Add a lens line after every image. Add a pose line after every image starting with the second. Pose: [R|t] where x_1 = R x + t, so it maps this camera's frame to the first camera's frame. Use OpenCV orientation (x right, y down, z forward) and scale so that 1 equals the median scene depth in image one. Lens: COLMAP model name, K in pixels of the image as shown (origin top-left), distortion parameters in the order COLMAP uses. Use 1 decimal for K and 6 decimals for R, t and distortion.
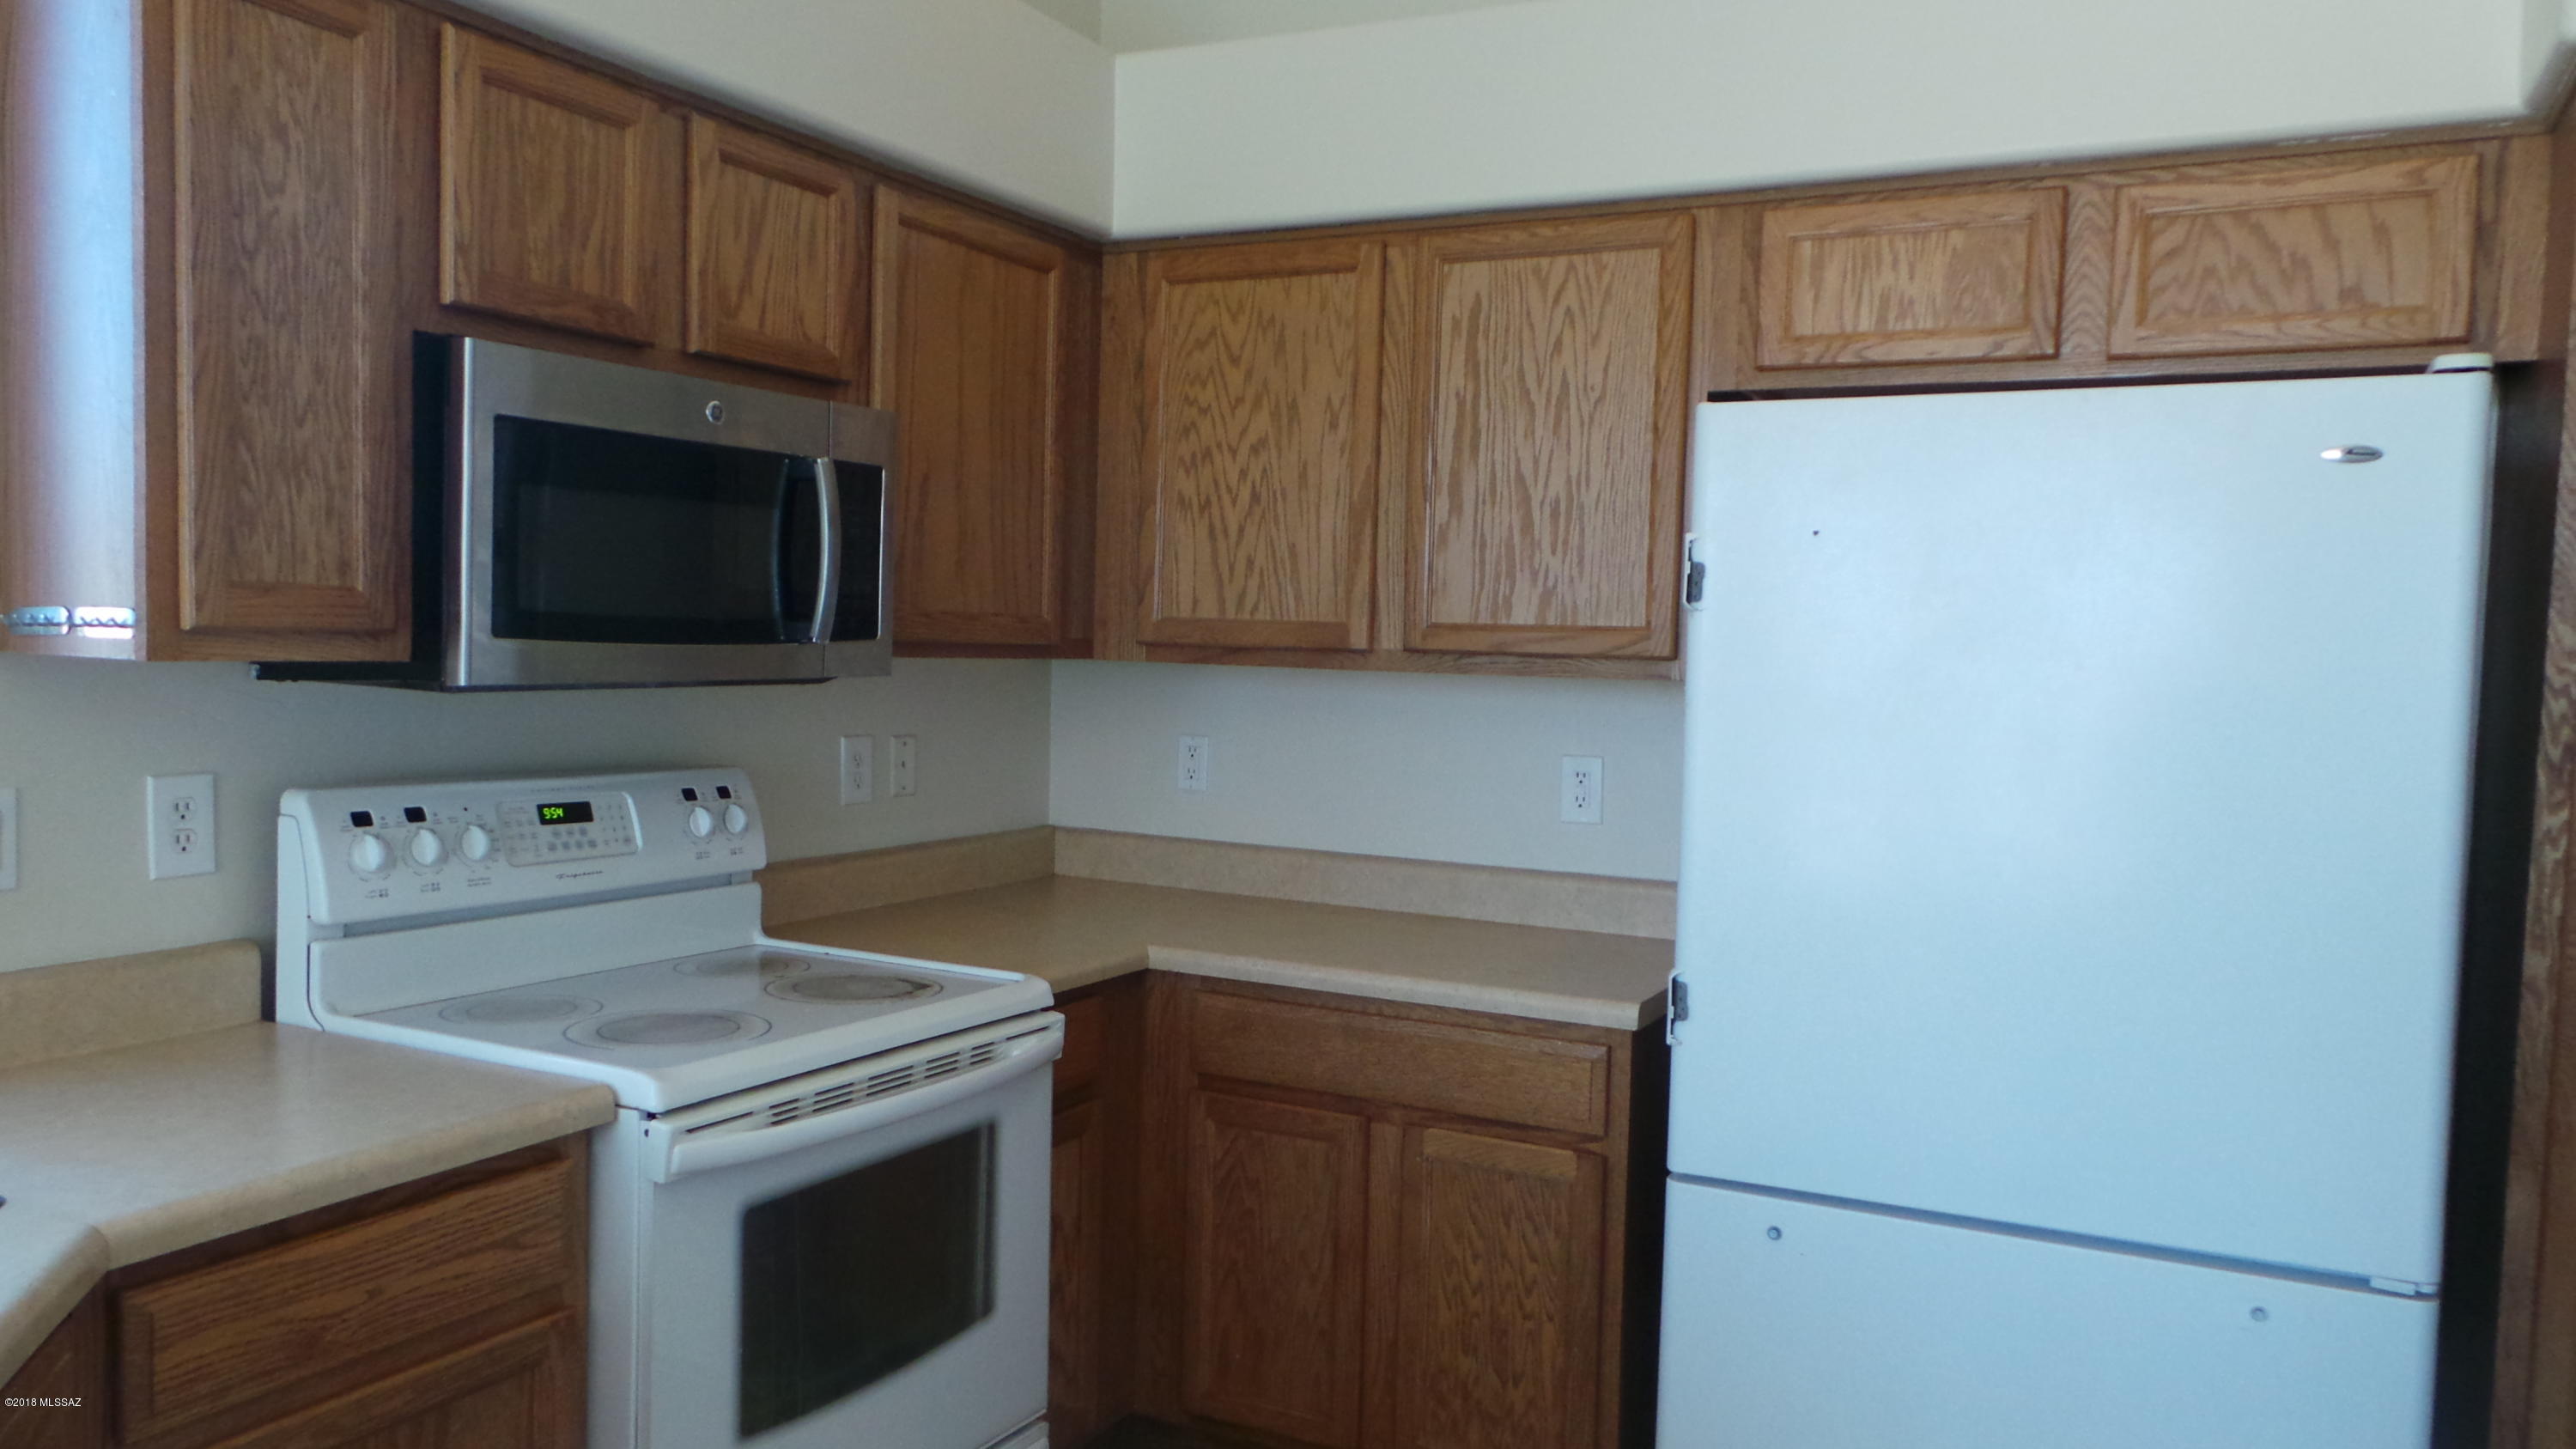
lens RADIAL K [[1907.1, 0, 1288.0], [0, 1907.1, 724.5], [0, 0, 1]] dist [-0.002471, -0.000956]
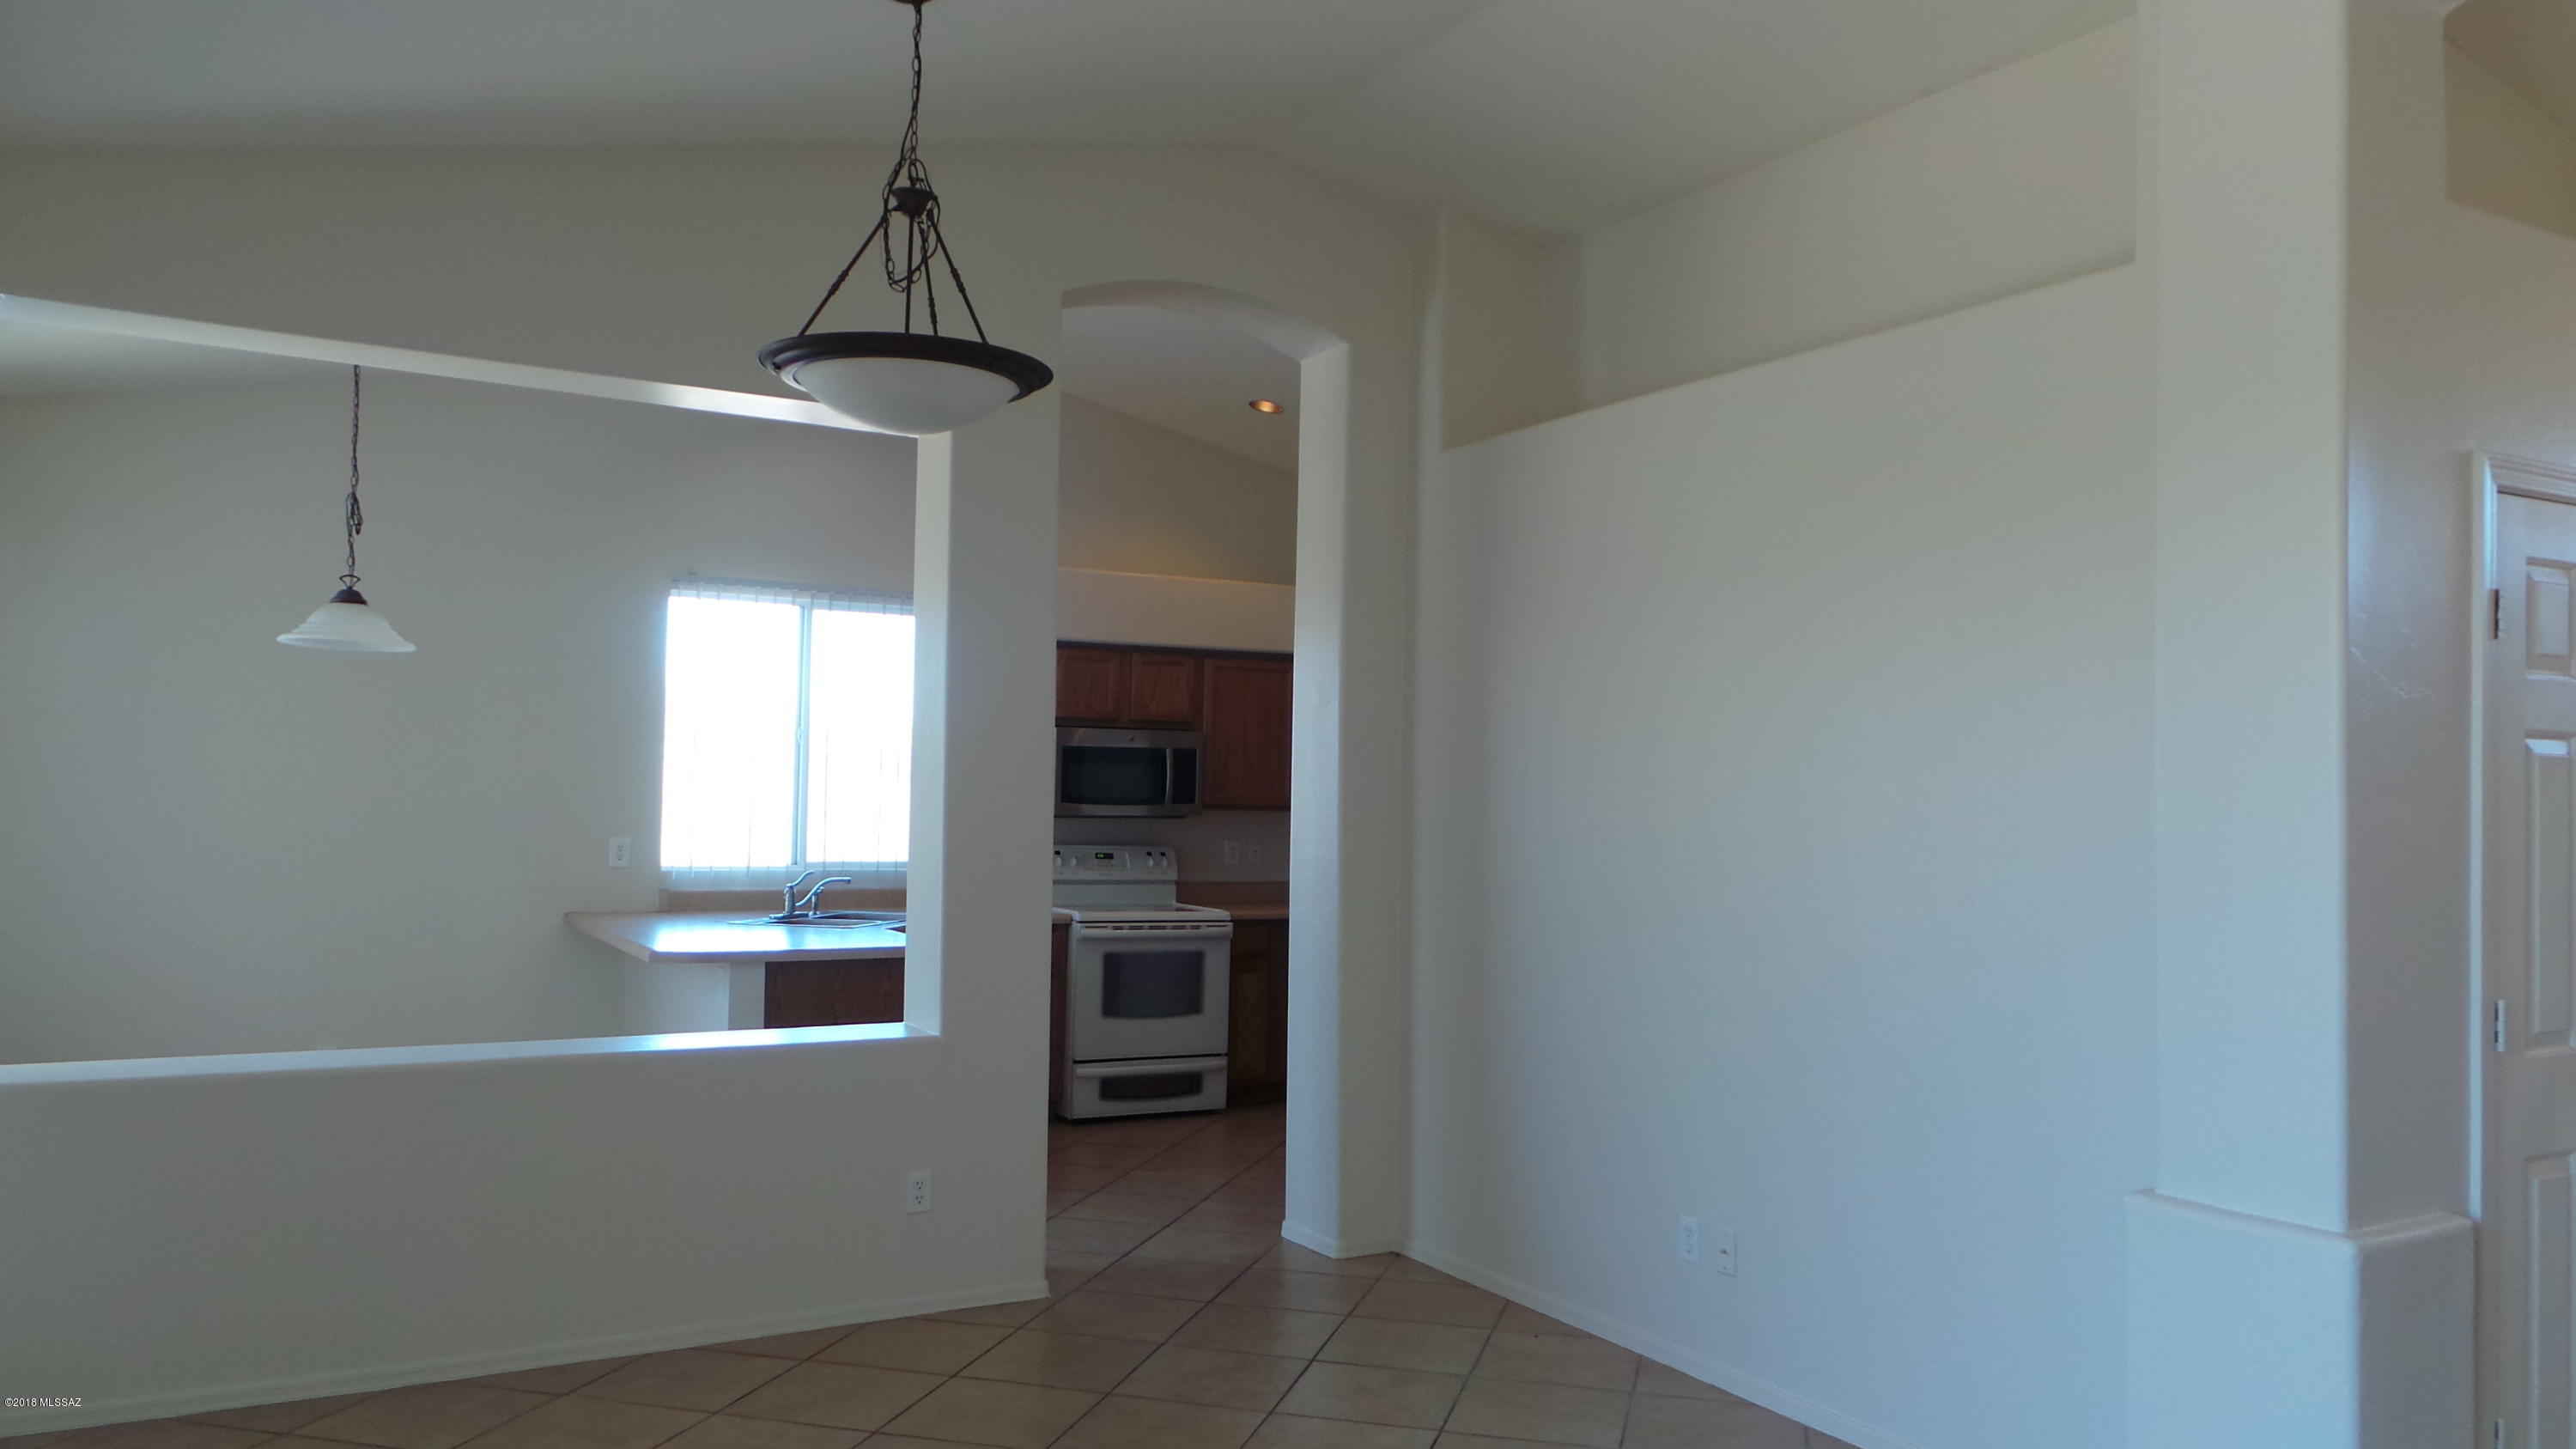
lens RADIAL K [[1907.1, 0, 1288.0], [0, 1907.1, 724.5], [0, 0, 1]] dist [-0.002471, -0.000956]
pose [[0.859907, -0.020502, -0.510038, 1.570386], [-0.025598, 0.996204, -0.083203, 0.084399], [0.509808, 0.084603, 0.856118, -1.678357]]
